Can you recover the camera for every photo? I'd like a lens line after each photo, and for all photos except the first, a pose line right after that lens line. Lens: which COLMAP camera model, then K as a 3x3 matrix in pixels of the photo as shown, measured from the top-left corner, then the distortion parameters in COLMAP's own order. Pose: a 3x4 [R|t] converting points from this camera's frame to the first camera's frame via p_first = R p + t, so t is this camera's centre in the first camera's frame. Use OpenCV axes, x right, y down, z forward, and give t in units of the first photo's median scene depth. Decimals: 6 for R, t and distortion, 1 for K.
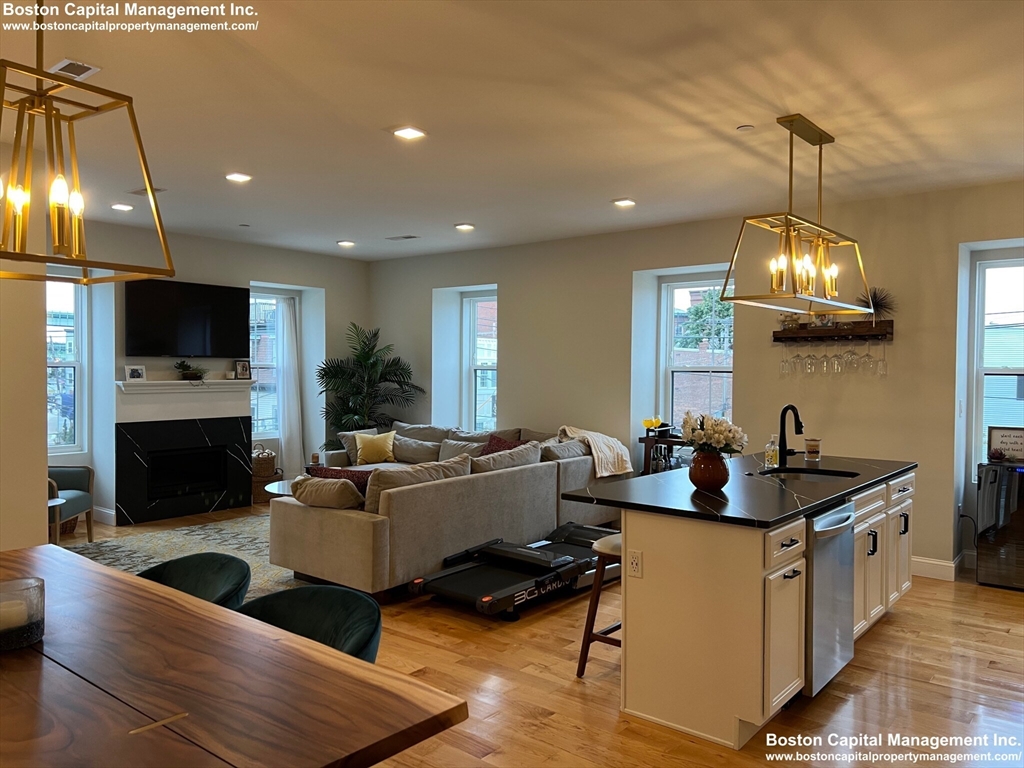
lens RADIAL K [[772.4, 0, 512.0], [0, 772.4, 384.0], [0, 0, 1]] dist [0.126519, -0.244069]
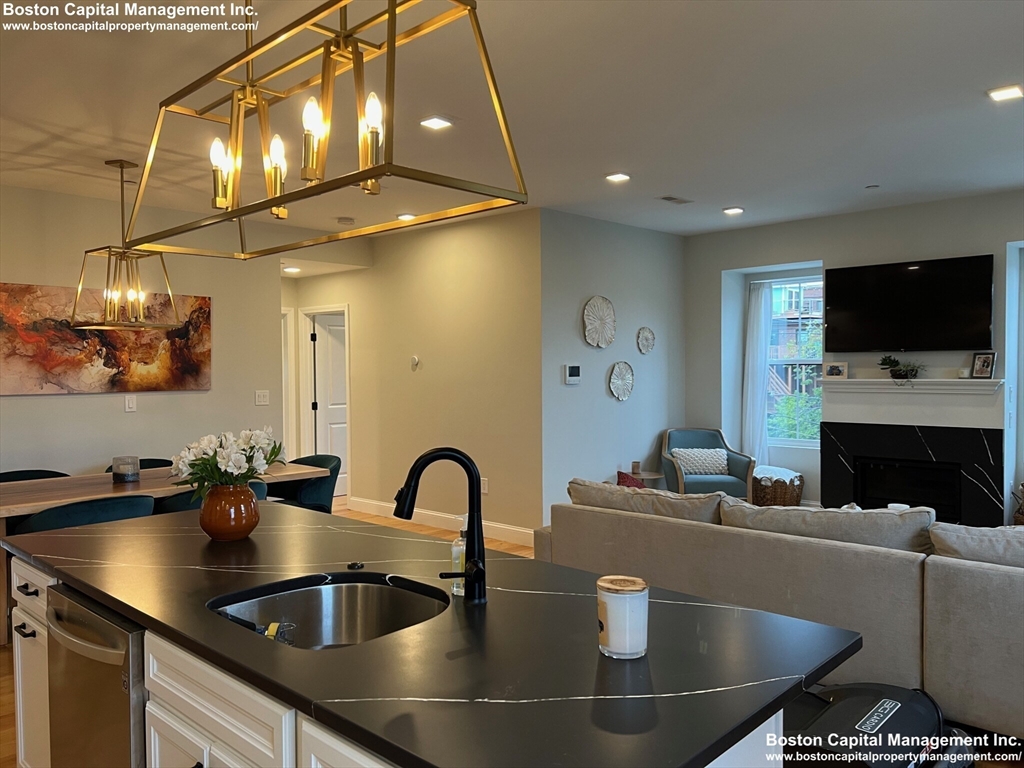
lens RADIAL K [[772.4, 0, 512.0], [0, 772.4, 384.0], [0, 0, 1]] dist [0.126519, -0.244069]
pose [[-0.079300, 0.018276, -0.996683, 0.426237], [-0.012654, 0.999733, 0.019339, -0.009270], [0.996770, 0.014145, -0.079048, 0.602472]]
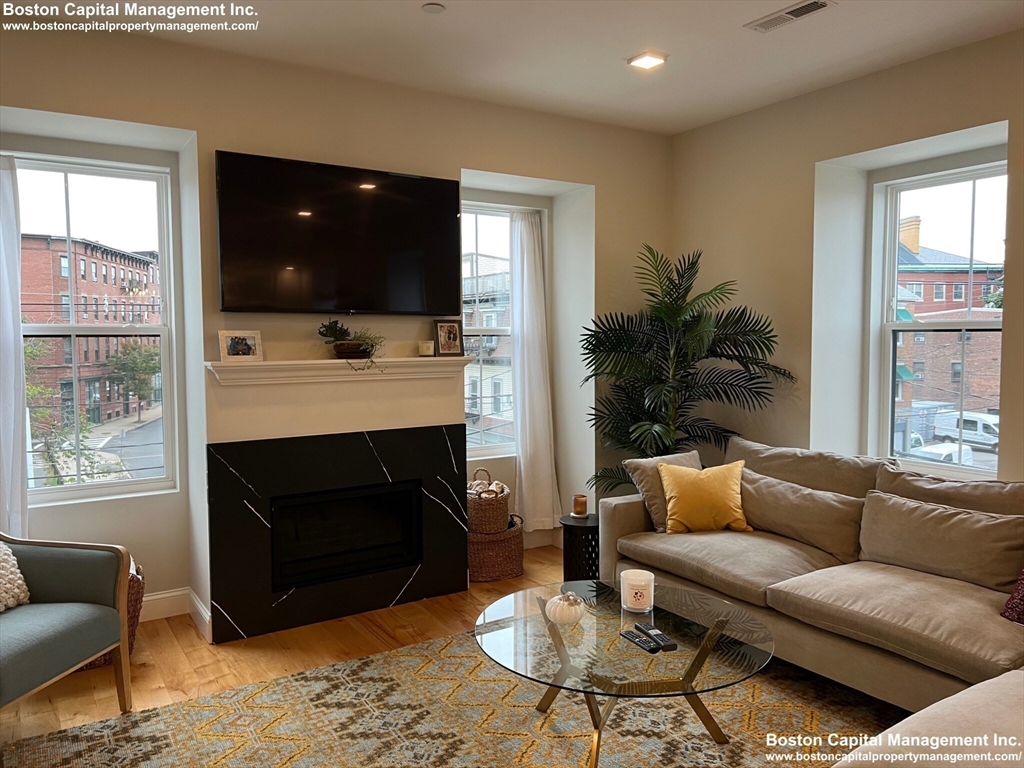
lens RADIAL K [[772.4, 0, 512.0], [0, 772.4, 384.0], [0, 0, 1]] dist [0.126519, -0.244069]
pose [[0.951987, 0.003633, -0.306117, -0.139752], [0.006849, 0.999427, 0.033161, -0.003952], [0.306062, -0.033666, 0.951416, 0.502808]]
